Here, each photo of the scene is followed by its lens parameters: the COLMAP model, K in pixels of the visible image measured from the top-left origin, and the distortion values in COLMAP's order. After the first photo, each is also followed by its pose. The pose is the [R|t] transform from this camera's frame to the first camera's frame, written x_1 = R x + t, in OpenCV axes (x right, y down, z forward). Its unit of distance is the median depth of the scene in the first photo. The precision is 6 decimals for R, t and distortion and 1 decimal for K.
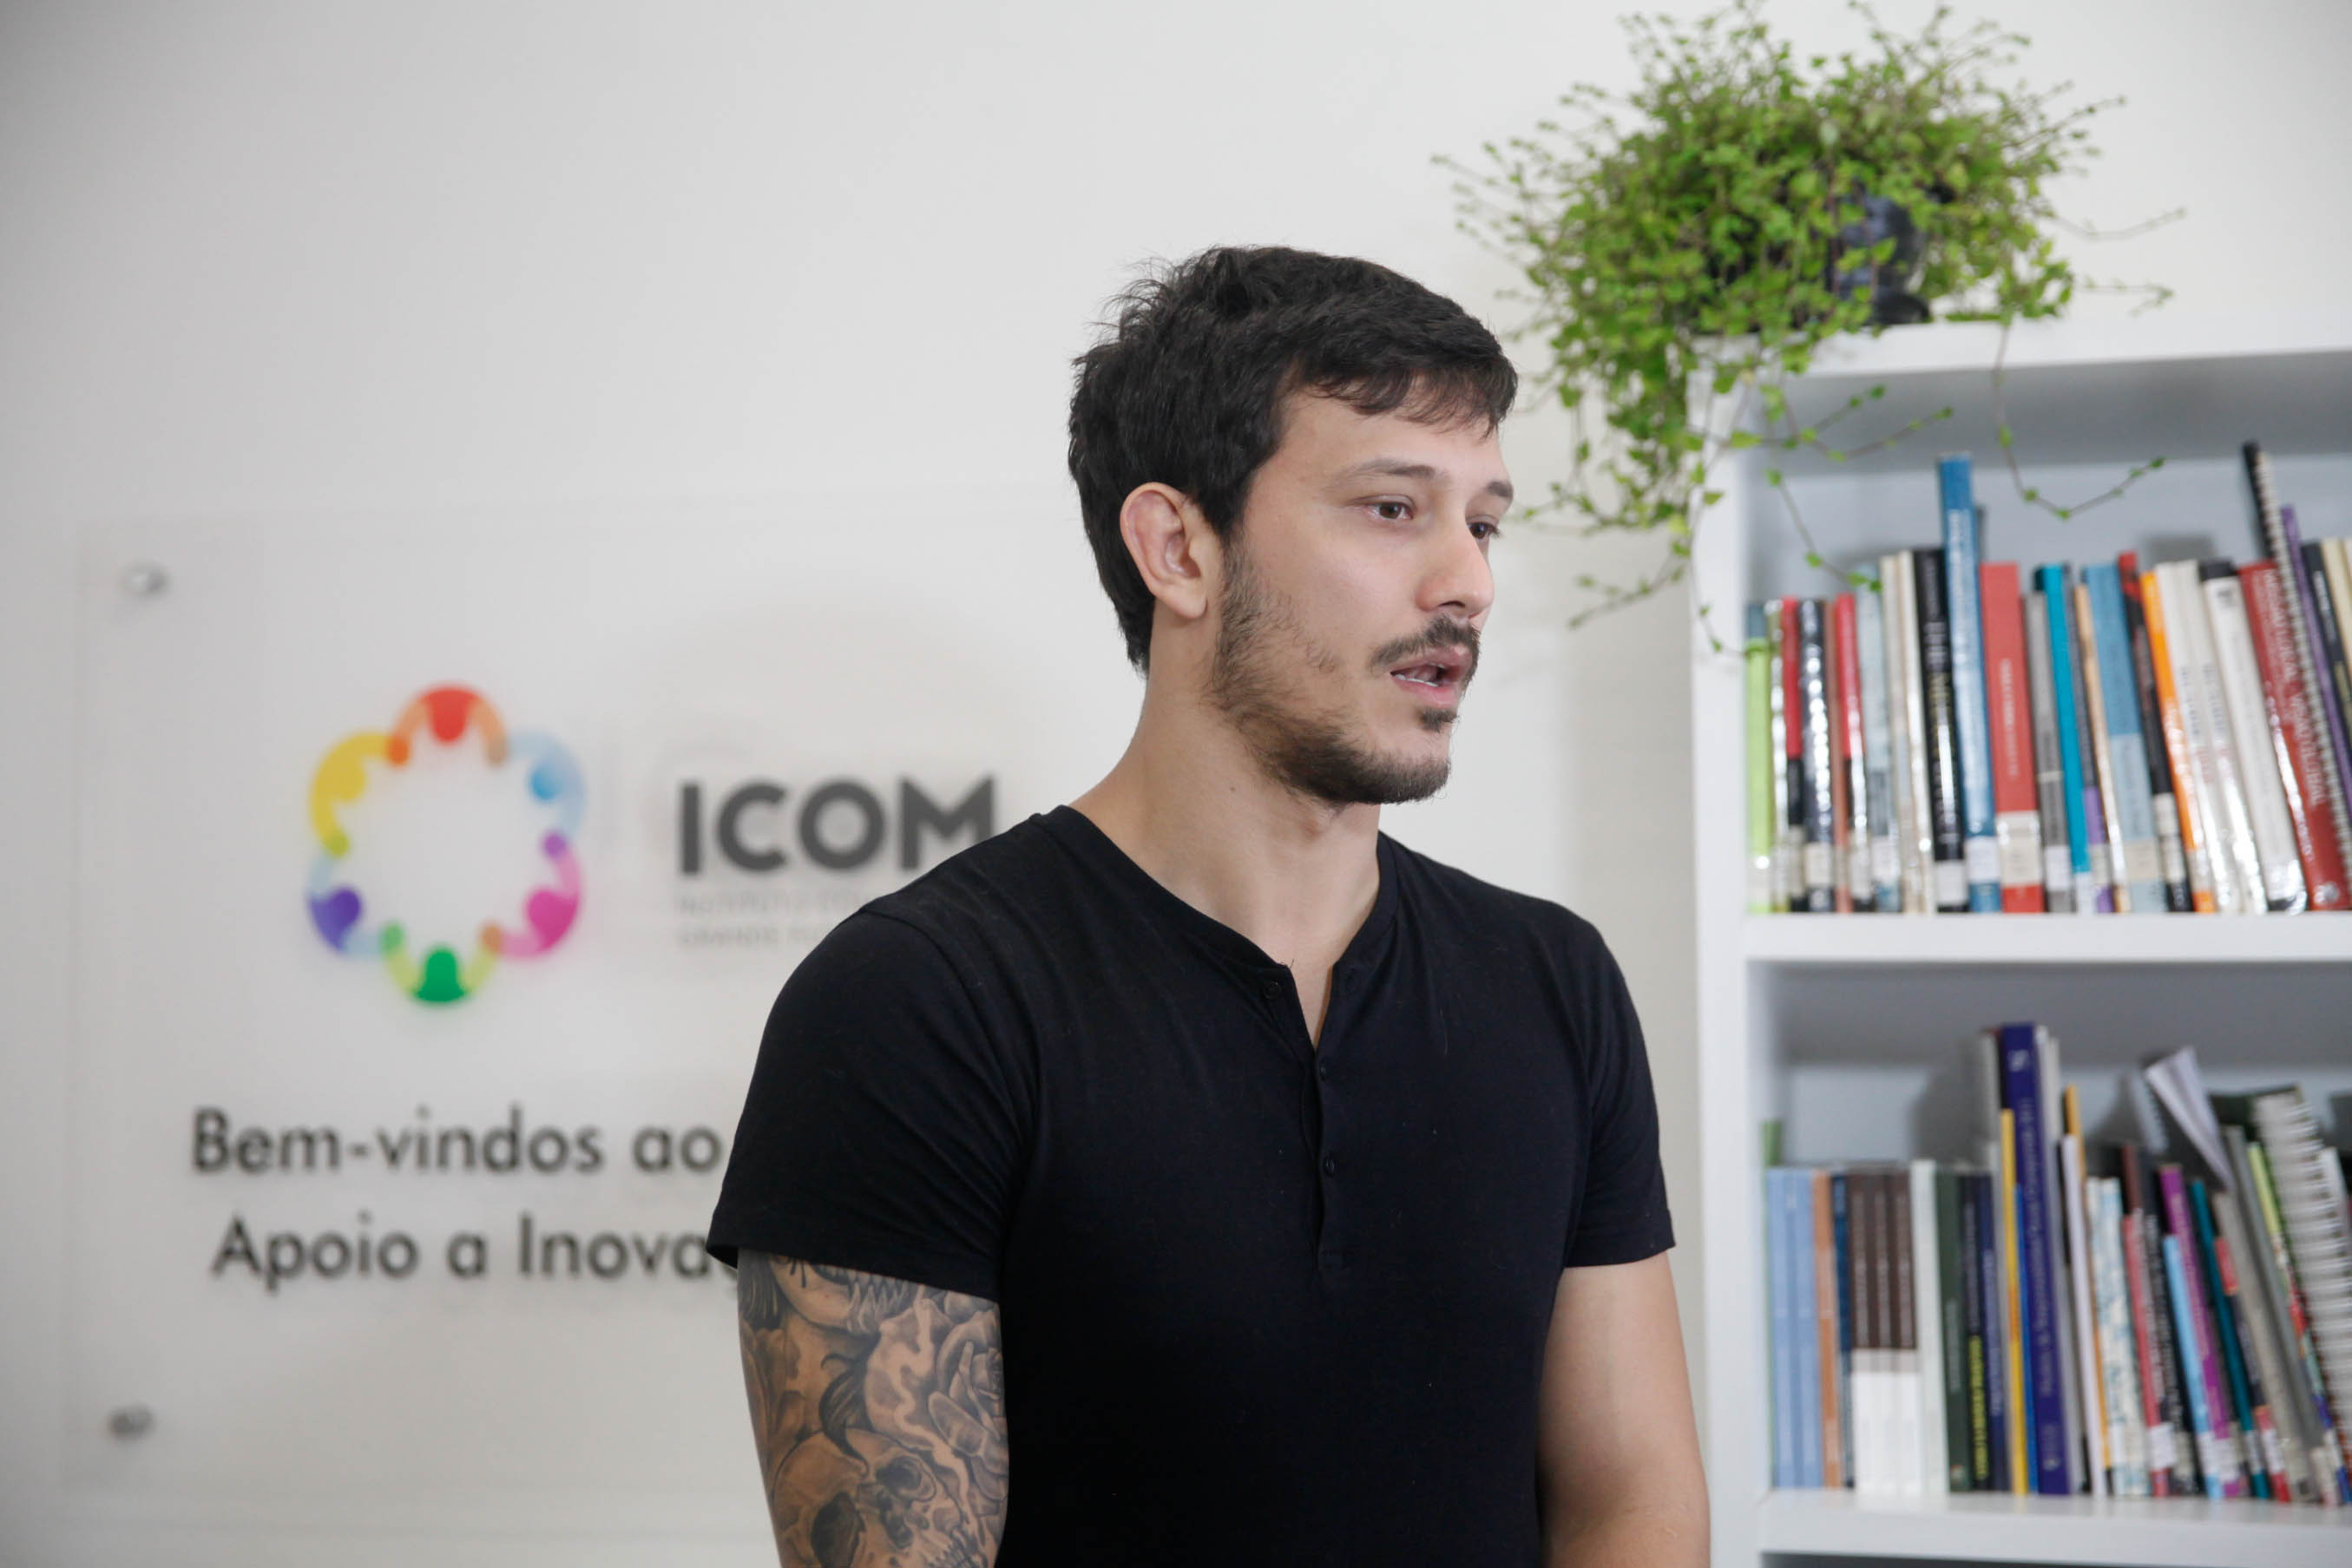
lens RADIAL K [[3521.1, 0, 1176.0], [0, 3521.1, 784.0], [0, 0, 1]] dist [0.129874, -0.043301]
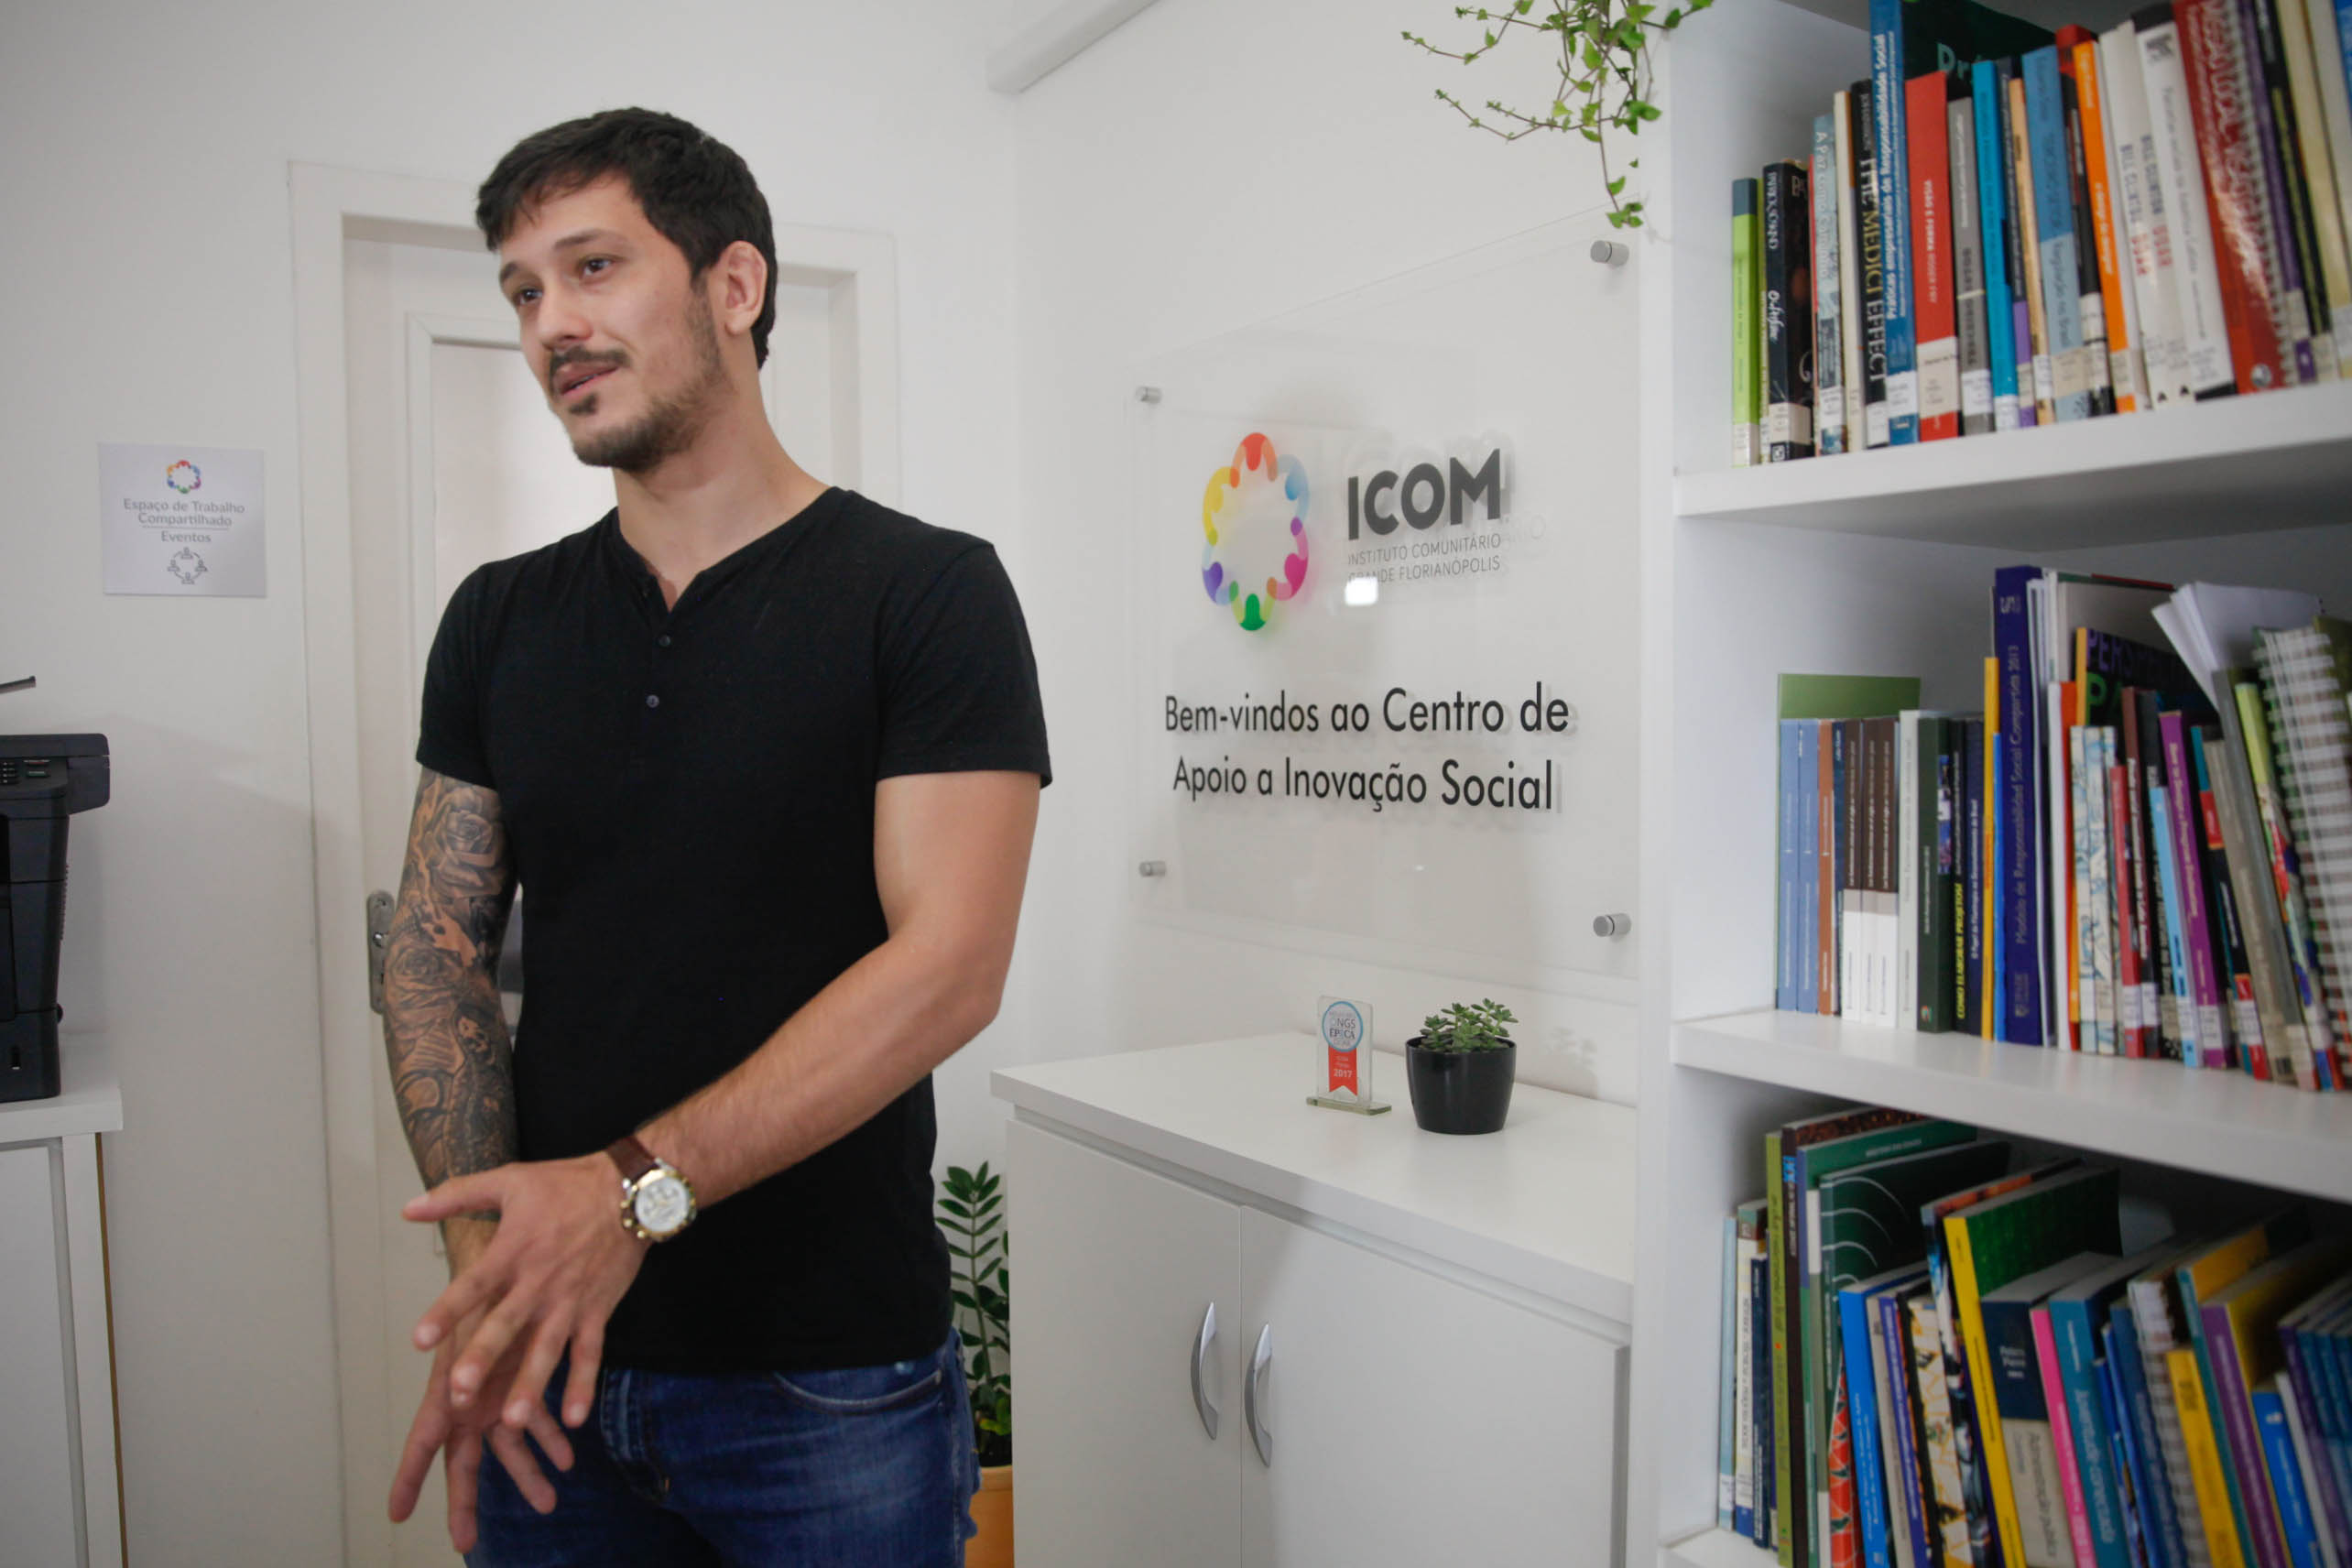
lens RADIAL K [[1683.9, 0, 1176.0], [0, 1683.9, 784.0], [0, 0, 1]] dist [-0.126515, 0.110962]
pose [[0.740457, 0.022411, -0.671730, 0.373938], [0.061960, 0.992912, 0.101425, 0.067436], [0.669242, -0.116721, 0.733820, 0.516455]]
